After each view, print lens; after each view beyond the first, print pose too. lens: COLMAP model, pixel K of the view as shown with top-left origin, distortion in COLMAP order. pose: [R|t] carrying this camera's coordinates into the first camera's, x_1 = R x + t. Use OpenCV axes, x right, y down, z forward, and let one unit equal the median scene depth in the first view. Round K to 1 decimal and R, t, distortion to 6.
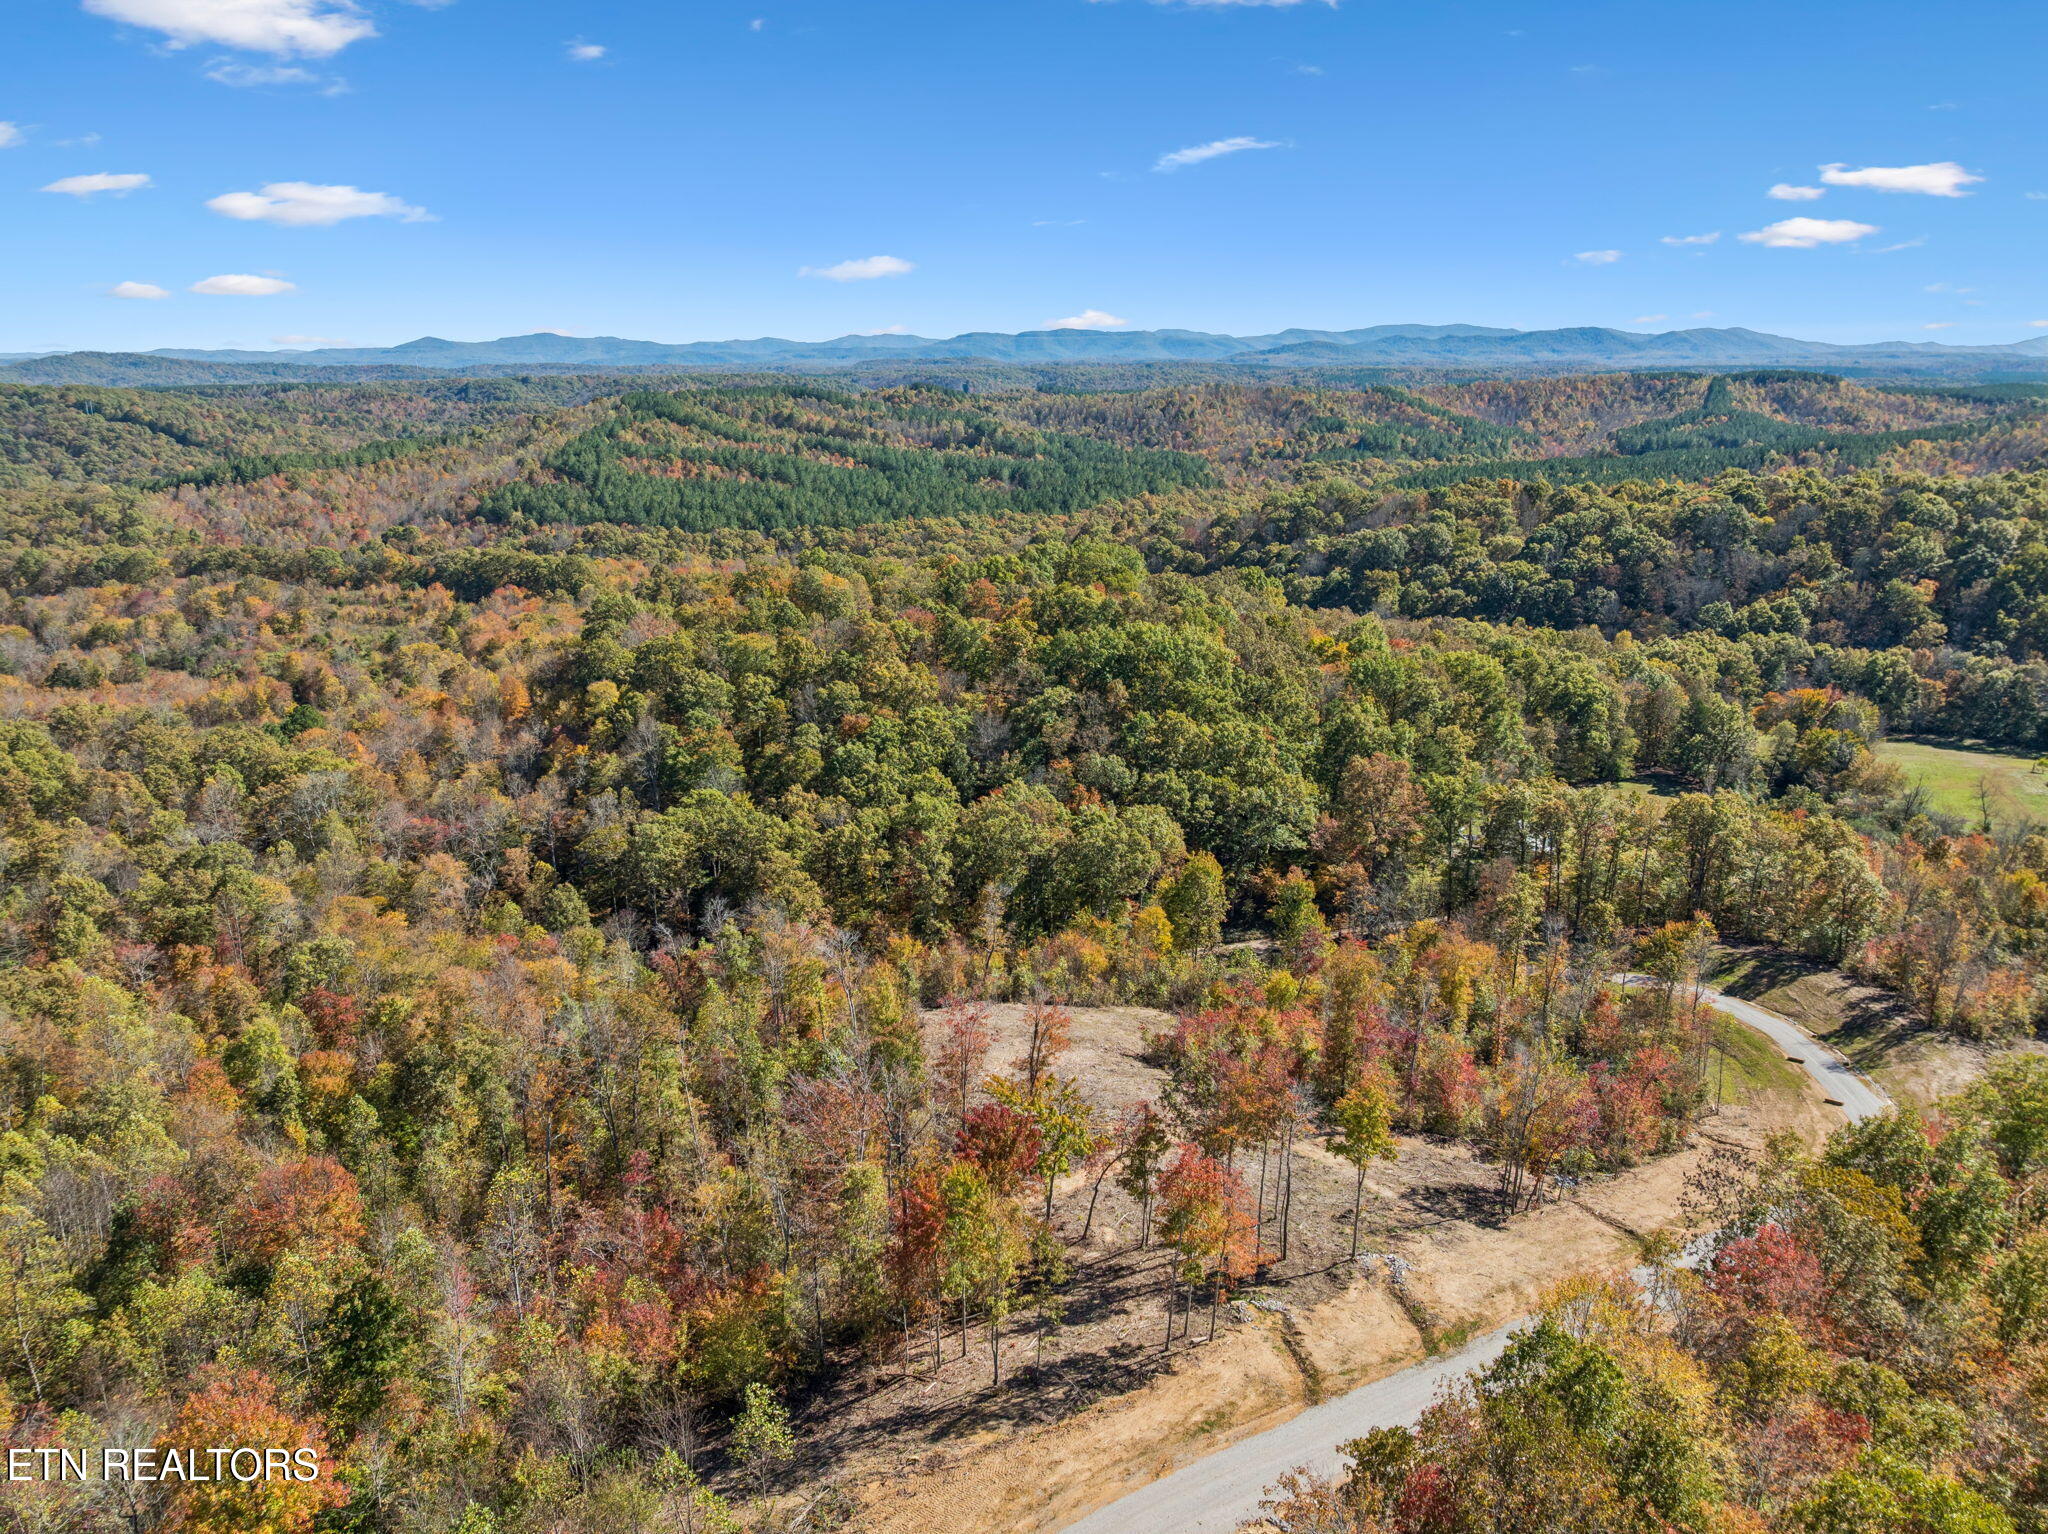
lens RADIAL K [[1439.2, 0, 1018.1], [0, 1439.2, 760.5], [0, 0, 1]] dist [-0.038480, -0.000639]
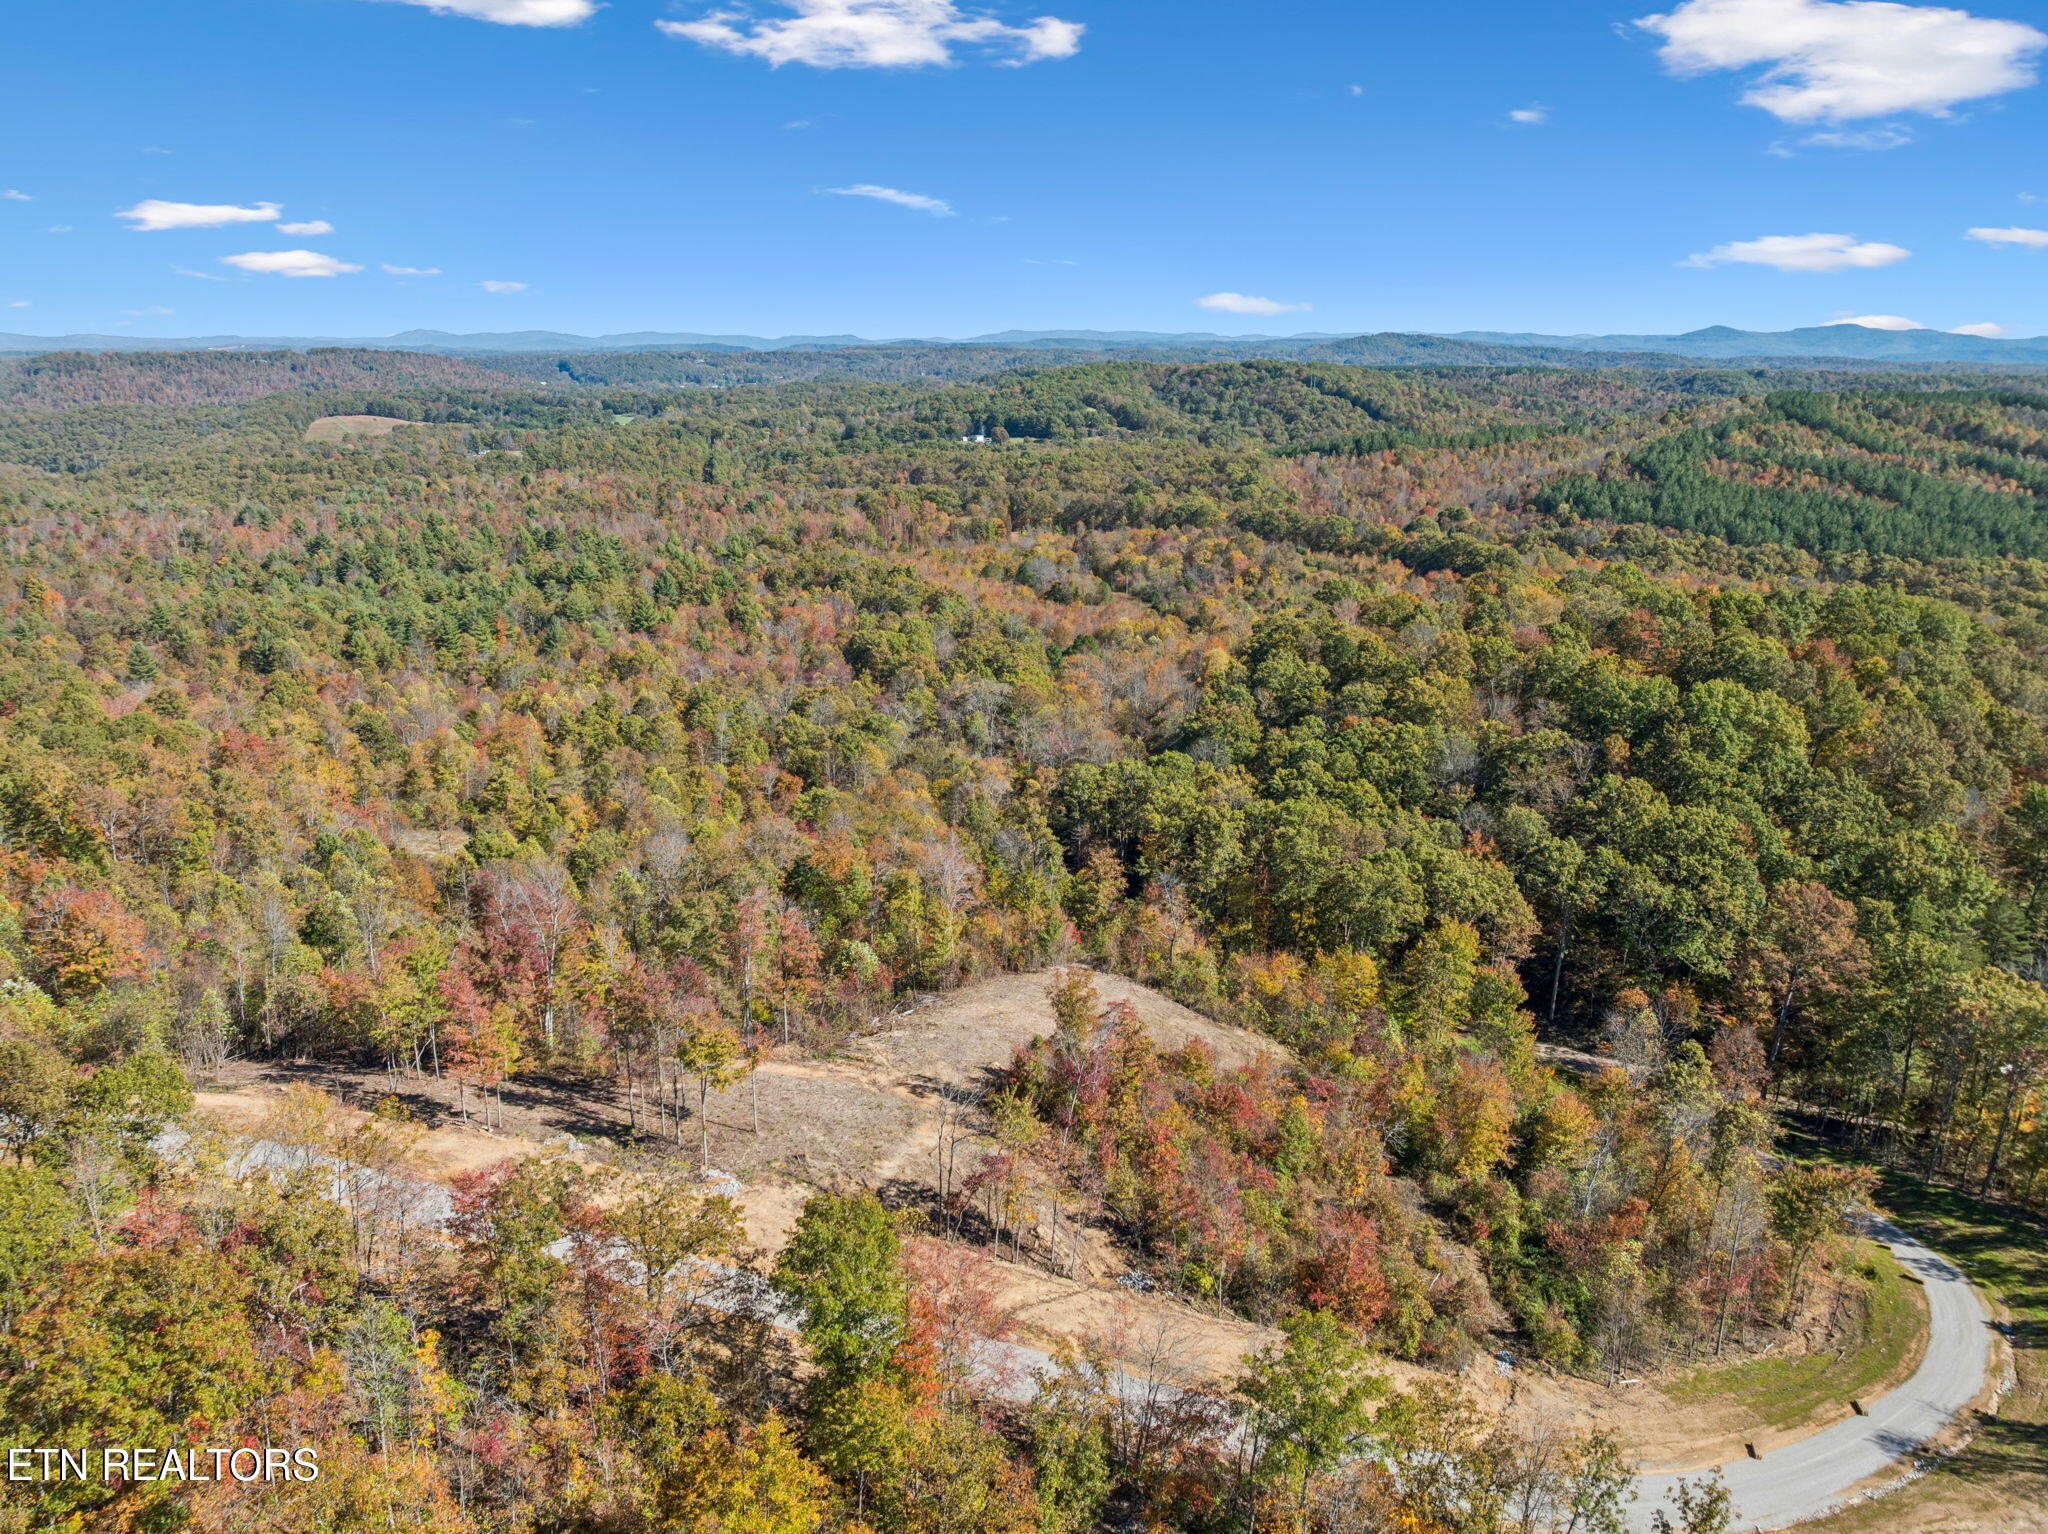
lens RADIAL K [[1451.2, 0, 1025.5], [0, 1451.2, 752.4], [0, 0, 1]] dist [-0.038166, 0.009415]
pose [[0.685856, 0.206638, -0.697784, 0.129347], [-0.206262, 0.974718, 0.085912, -0.013919], [0.697895, 0.085003, 0.711137, 0.038064]]
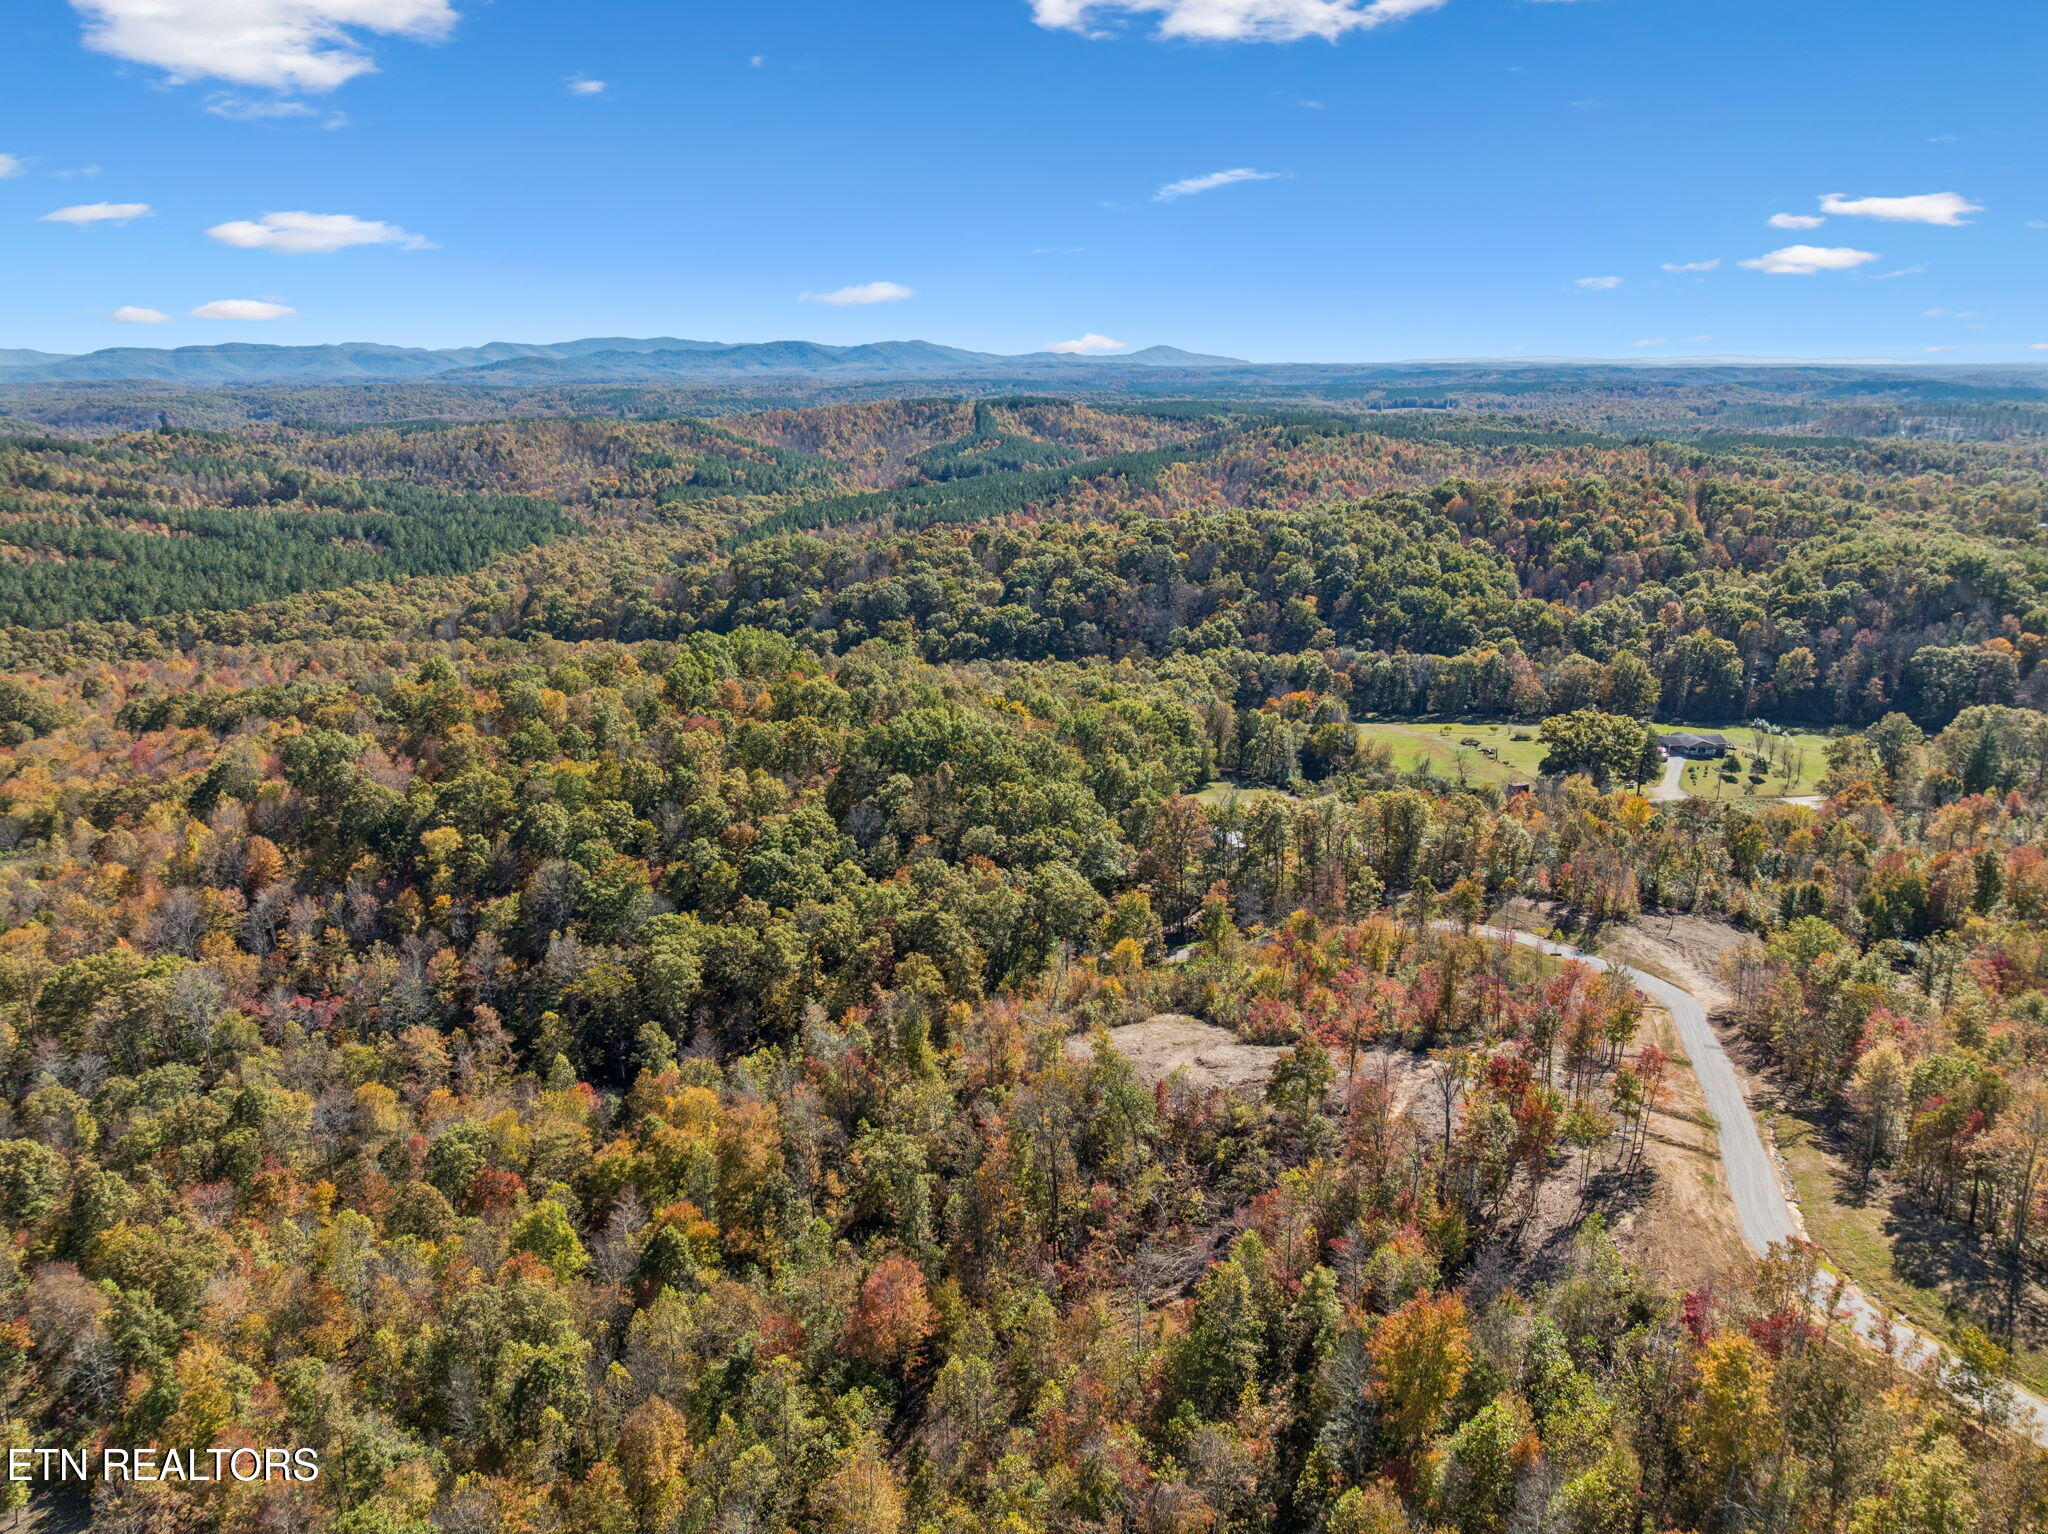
lens RADIAL K [[1443.0, 0, 1017.8], [0, 1443.0, 760.7], [0, 0, 1]] dist [-0.029119, -0.012950]
pose [[0.865455, -0.131567, 0.483402, -0.136205], [0.135307, 0.990427, 0.027318, -0.024312], [-0.482368, 0.041765, 0.874972, -0.023508]]
